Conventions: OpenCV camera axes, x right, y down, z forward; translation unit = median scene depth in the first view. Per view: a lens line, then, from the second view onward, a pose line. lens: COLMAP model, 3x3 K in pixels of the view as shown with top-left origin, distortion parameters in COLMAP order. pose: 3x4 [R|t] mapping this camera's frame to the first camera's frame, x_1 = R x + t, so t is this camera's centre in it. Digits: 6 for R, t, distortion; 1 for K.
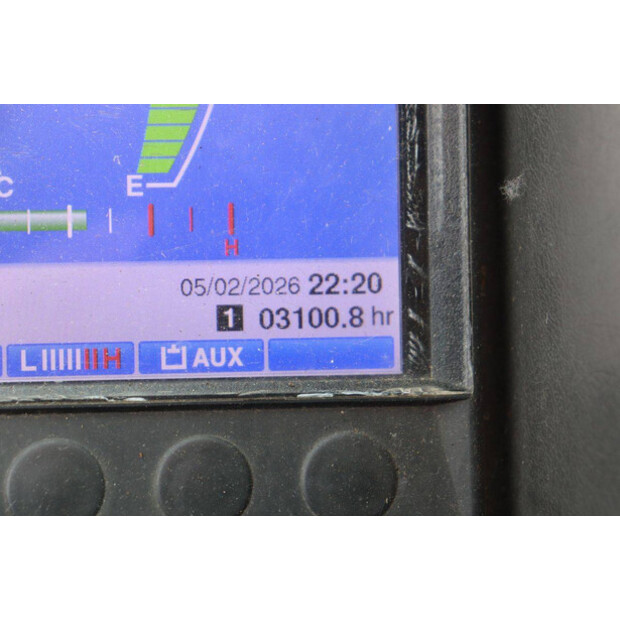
lens RADIAL K [[776.3, 0, 313.6], [0, 776.3, 310.8], [0, 0, 1]] dist [-0.025174, 0.000000]
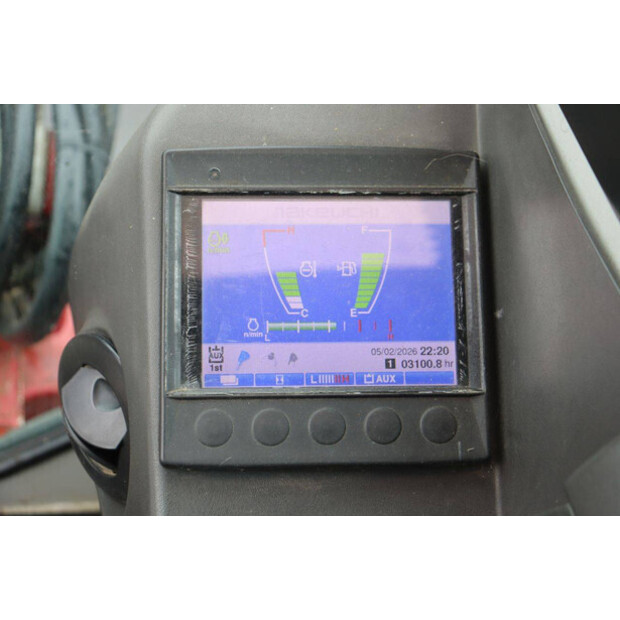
lens RADIAL K [[776.3, 0, 307.1], [0, 776.3, 311.3], [0, 0, 1]] dist [-0.025174, 0.000000]
pose [[0.999681, 0.001990, -0.025186, -0.323715], [-0.005584, 0.989643, -0.143439, 0.211538], [0.024640, 0.143533, 0.989339, -1.606309]]
